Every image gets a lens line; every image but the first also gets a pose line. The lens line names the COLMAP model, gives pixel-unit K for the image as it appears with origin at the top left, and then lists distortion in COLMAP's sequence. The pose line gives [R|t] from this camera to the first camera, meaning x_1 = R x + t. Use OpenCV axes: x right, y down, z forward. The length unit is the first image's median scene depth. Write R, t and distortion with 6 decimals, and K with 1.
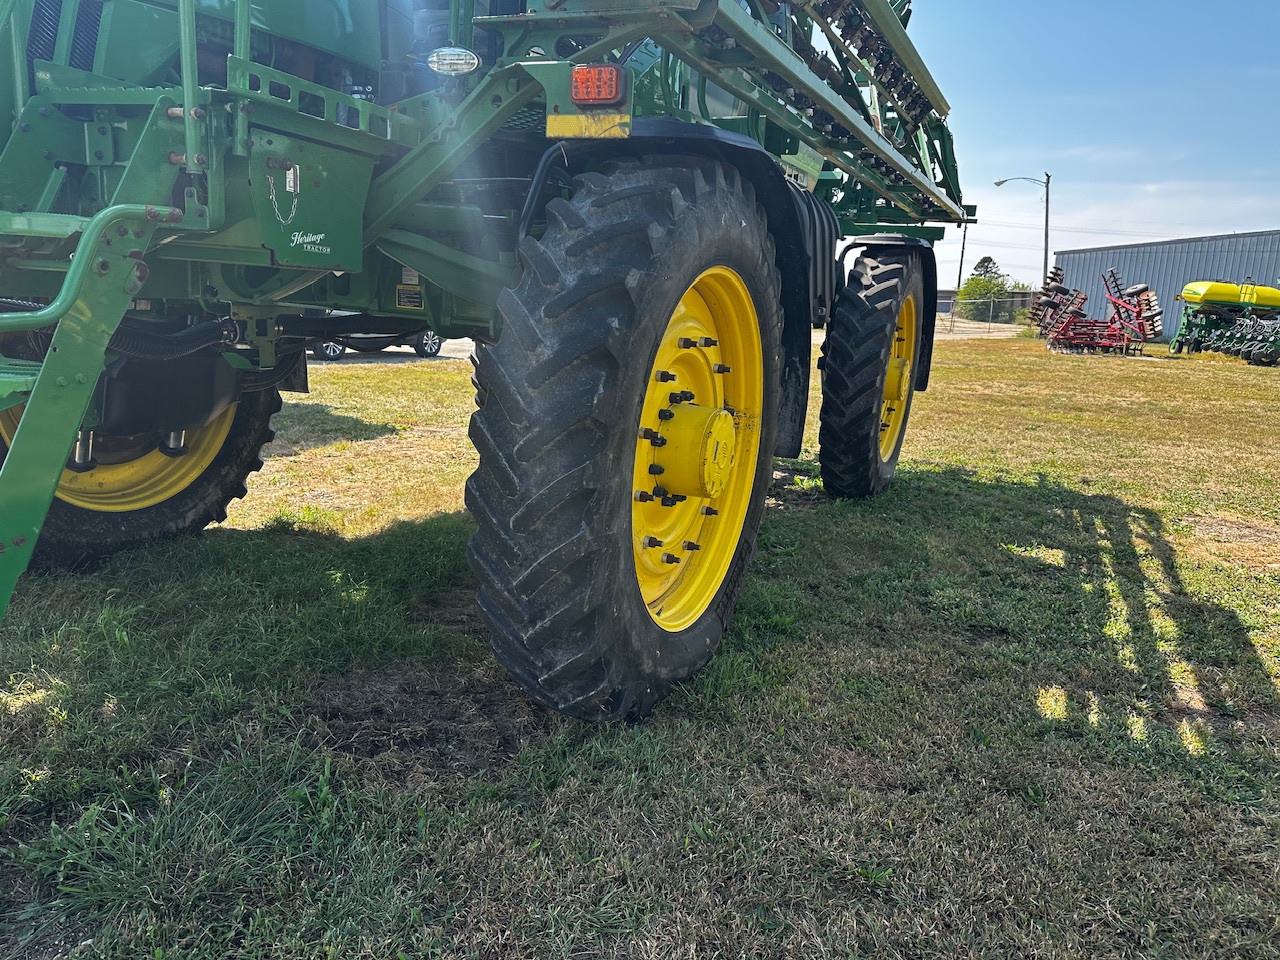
lens RADIAL K [[899.4, 0, 648.3], [0, 899.4, 474.5], [0, 0, 1]] dist [0.133847, -0.217747]
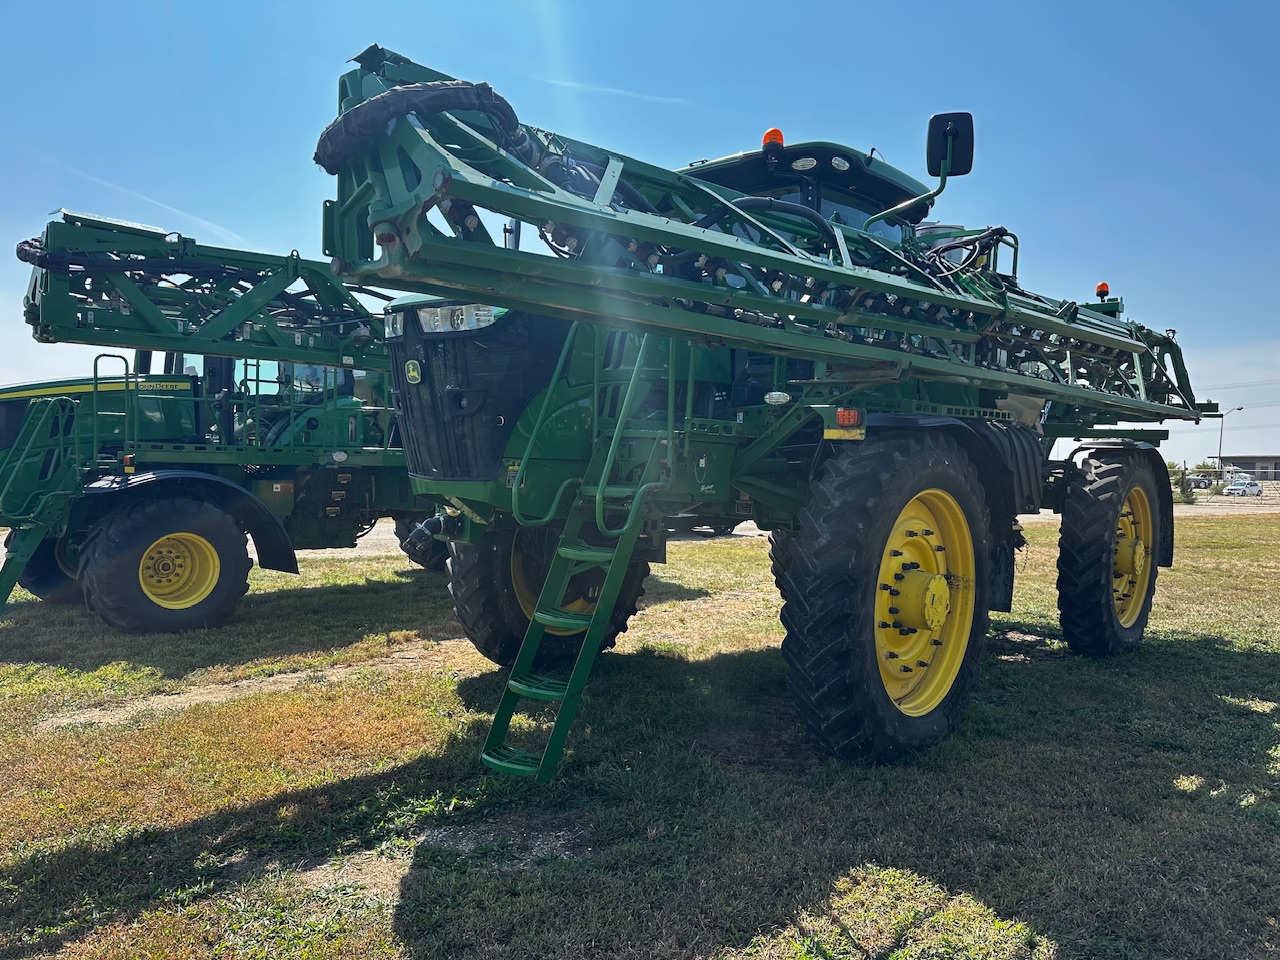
lens RADIAL K [[1030.6, 0, 622.1], [0, 1030.6, 476.5], [0, 0, 1]] dist [0.191631, -0.372189]
pose [[0.952349, -0.022019, -0.304216, 0.112070], [-0.032498, 0.984388, -0.172986, 0.091582], [0.303276, 0.174630, 0.936765, -0.892877]]
